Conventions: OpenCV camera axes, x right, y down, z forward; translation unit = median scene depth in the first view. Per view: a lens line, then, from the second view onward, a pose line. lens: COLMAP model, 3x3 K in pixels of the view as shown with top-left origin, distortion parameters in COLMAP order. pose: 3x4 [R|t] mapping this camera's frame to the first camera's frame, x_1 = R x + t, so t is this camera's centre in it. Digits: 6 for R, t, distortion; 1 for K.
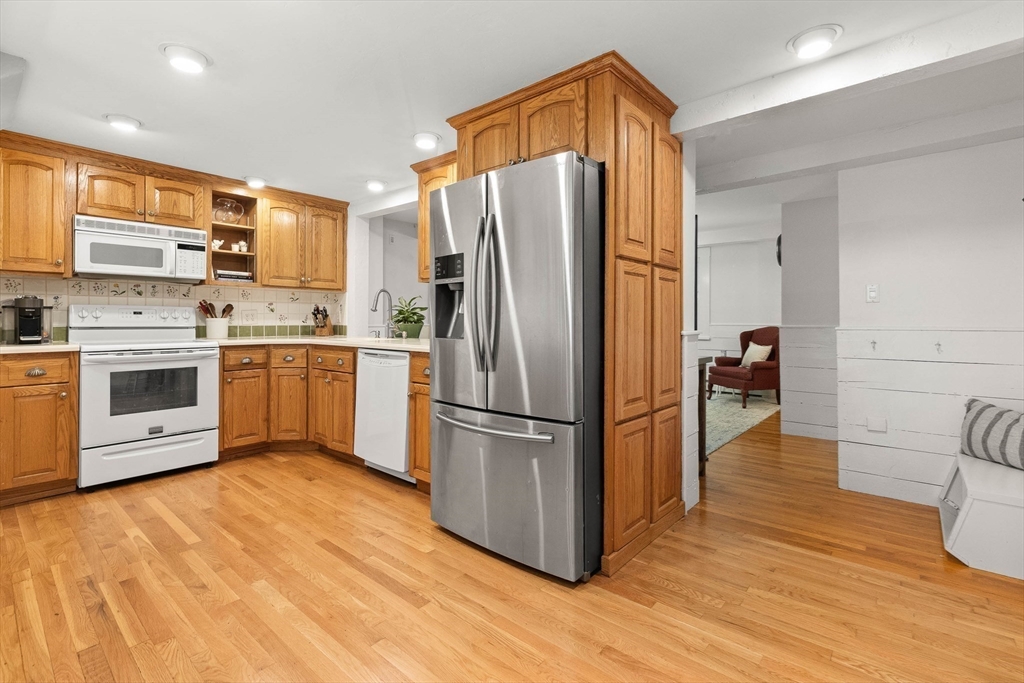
lens RADIAL K [[469.7, 0, 515.2], [0, 469.7, 319.7], [0, 0, 1]] dist [0.000890, 0.000156]
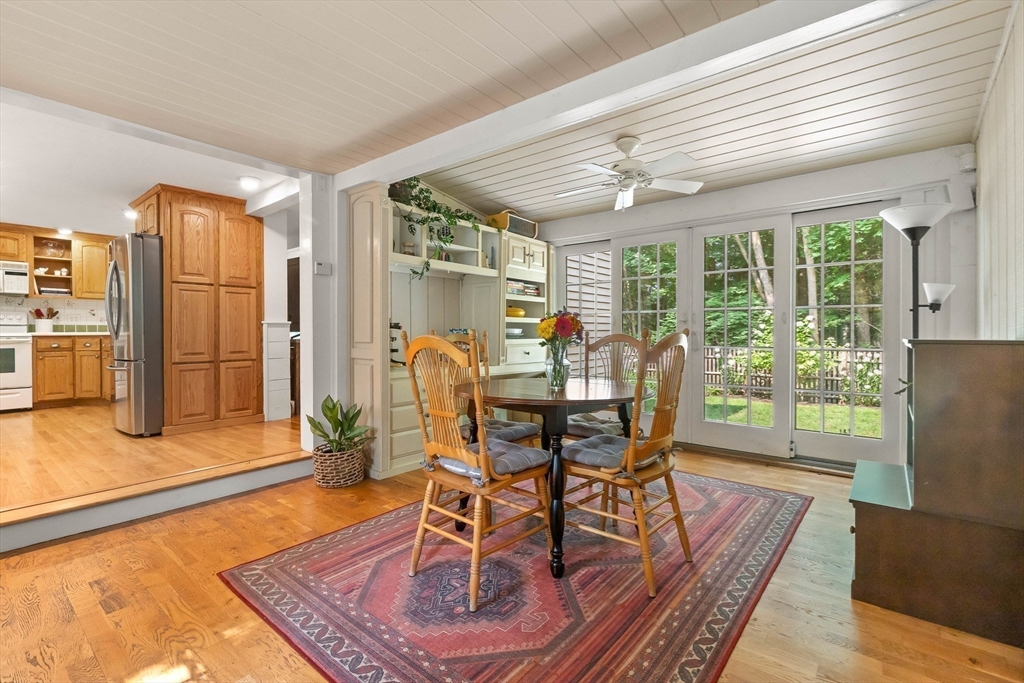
lens RADIAL K [[461.8, 0, 523.9], [0, 461.8, 339.1], [0, 0, 1]] dist [0.000250, 0.000053]
pose [[0.999650, -0.005830, 0.025815, 0.998572], [0.005471, 0.999888, 0.013947, 0.054560], [-0.025894, -0.013801, 0.999569, -0.609300]]
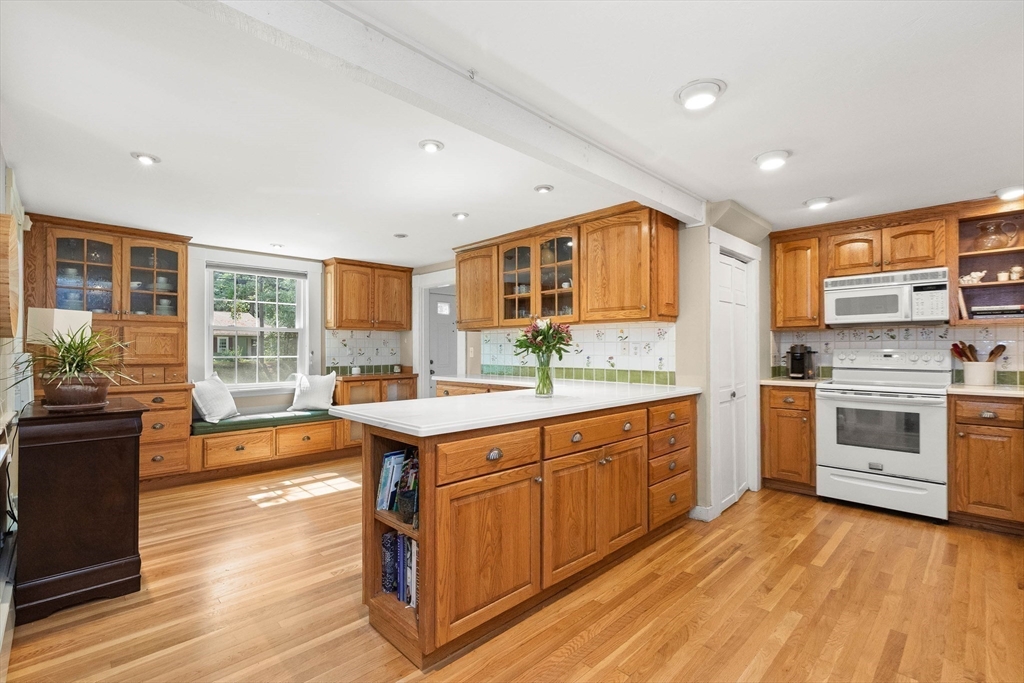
lens RADIAL K [[456.3, 0, 511.3], [0, 456.3, 346.6], [0, 0, 1]] dist [-0.000753, -0.000036]
pose [[-0.098438, -0.008221, -0.995109, 0.327088], [0.004267, 0.999953, -0.008683, -0.031117], [0.995134, -0.005101, -0.098399, 0.253285]]
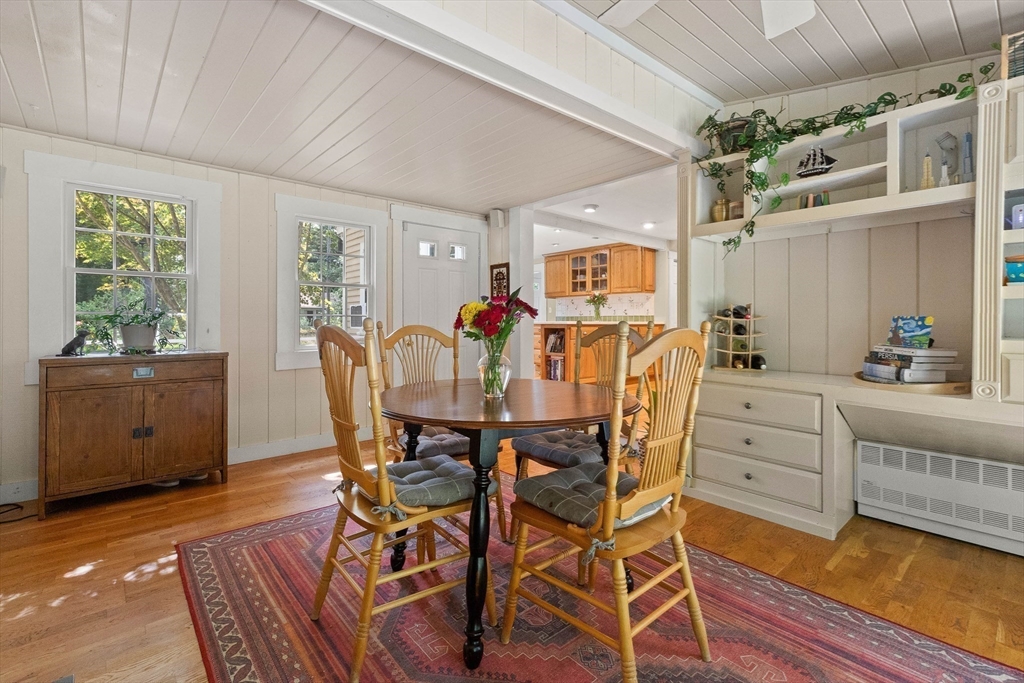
lens RADIAL K [[462.2, 0, 514.5], [0, 462.2, 334.1], [0, 0, 1]] dist [0.000250, -0.000027]
pose [[-0.146988, 0.022517, -0.988882, 1.585632], [0.002885, 0.999746, 0.022336, 0.052674], [0.989134, 0.000430, -0.147016, 0.174509]]
